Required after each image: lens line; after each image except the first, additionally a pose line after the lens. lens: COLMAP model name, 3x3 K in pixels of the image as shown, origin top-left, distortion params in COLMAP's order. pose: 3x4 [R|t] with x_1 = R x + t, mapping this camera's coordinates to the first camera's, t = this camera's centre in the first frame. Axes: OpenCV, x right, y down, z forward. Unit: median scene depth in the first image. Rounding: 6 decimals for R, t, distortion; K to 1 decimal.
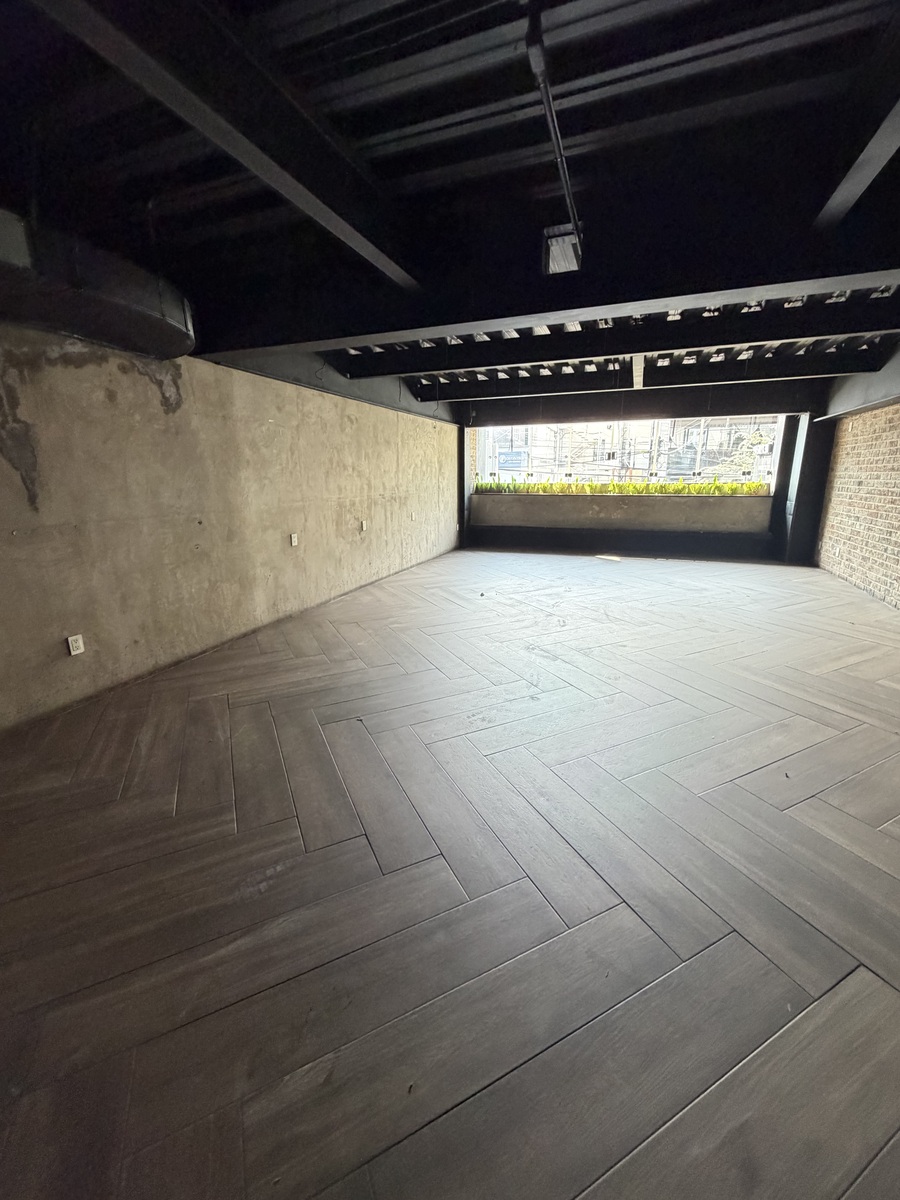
lens RADIAL K [[475.0, 0, 450.0], [0, 475.0, 600.0], [0, 0, 1]] dist [-0.013330, 0.000212]
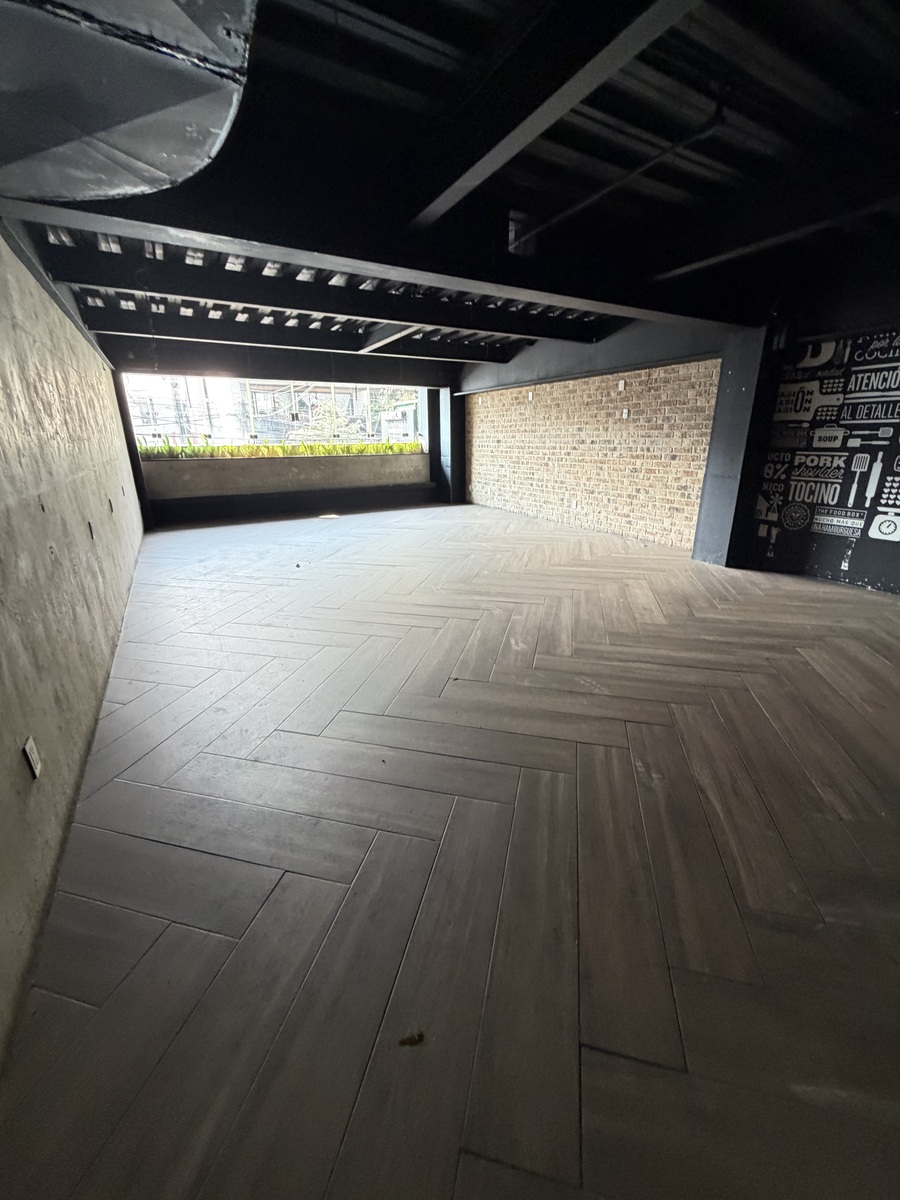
lens RADIAL K [[472.1, 0, 450.0], [0, 472.1, 600.0], [0, 0, 1]] dist [0.025204, -0.000041]
pose [[0.628145, -0.252813, 0.735880, -0.327276], [0.200662, 0.966387, 0.160720, -0.028688], [-0.751777, 0.046708, 0.657761, 0.123448]]
